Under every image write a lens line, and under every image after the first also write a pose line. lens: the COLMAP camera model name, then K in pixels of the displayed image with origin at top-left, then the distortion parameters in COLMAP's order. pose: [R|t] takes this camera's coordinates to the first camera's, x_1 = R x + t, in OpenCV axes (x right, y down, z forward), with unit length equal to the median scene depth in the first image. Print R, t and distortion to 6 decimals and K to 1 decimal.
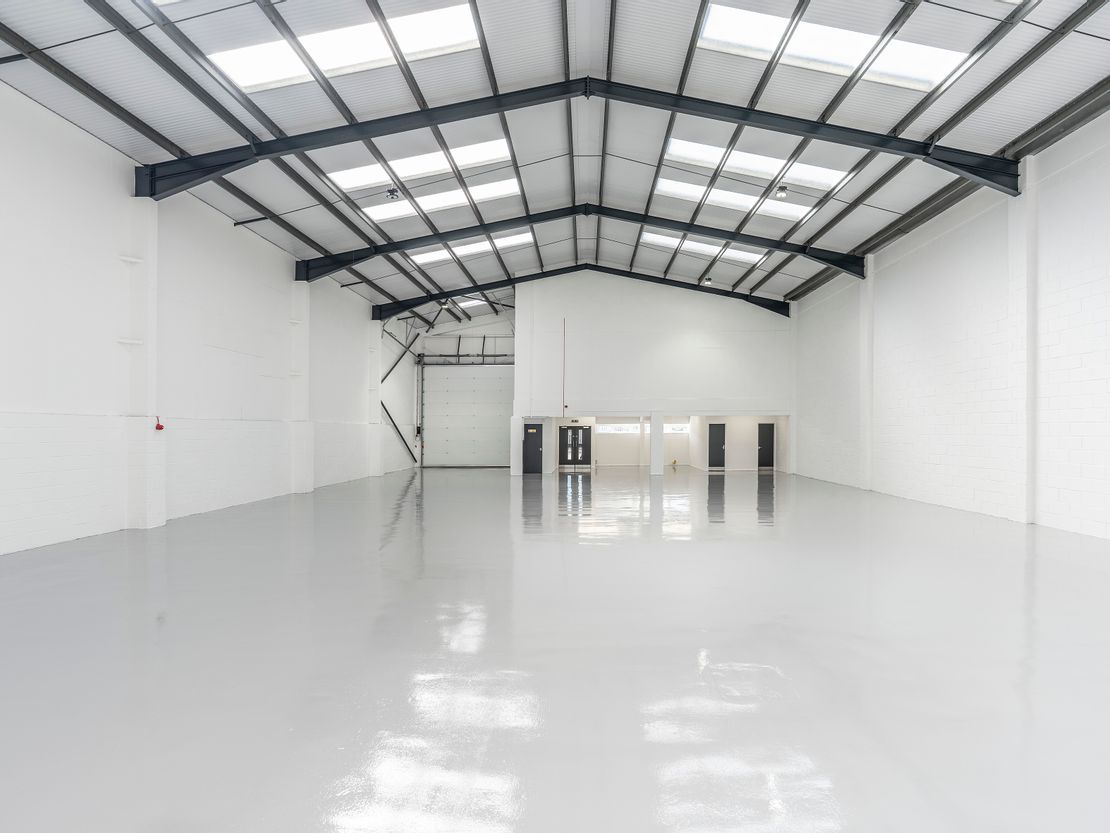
lens RADIAL K [[590.4, 0, 553.5], [0, 590.4, 421.3], [0, 0, 1]] dist [-0.003579, 0.001185]
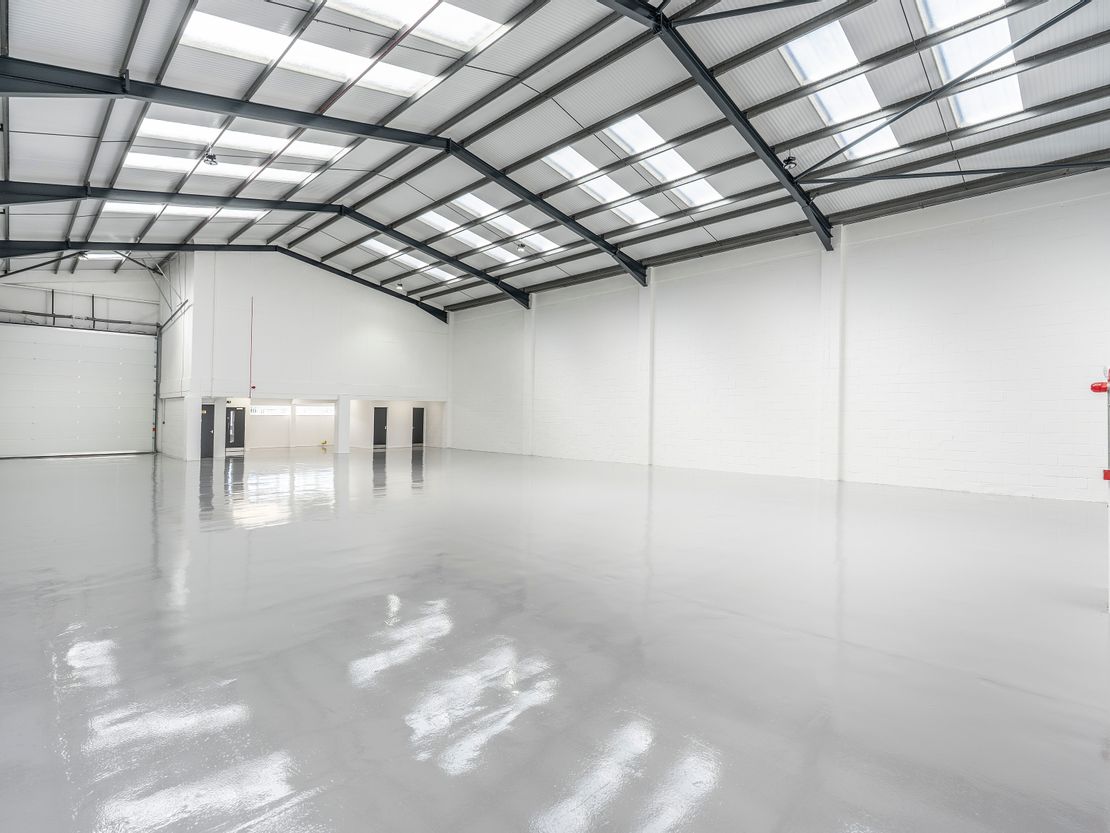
lens RADIAL K [[590.4, 0, 545.3], [0, 590.4, 412.1], [0, 0, 1]] dist [-0.003579, 0.001185]
pose [[0.700316, 0.010122, 0.713761, -0.320662], [-0.019126, 0.999807, 0.004588, 0.002199], [-0.713577, -0.016865, 0.700374, -0.030234]]
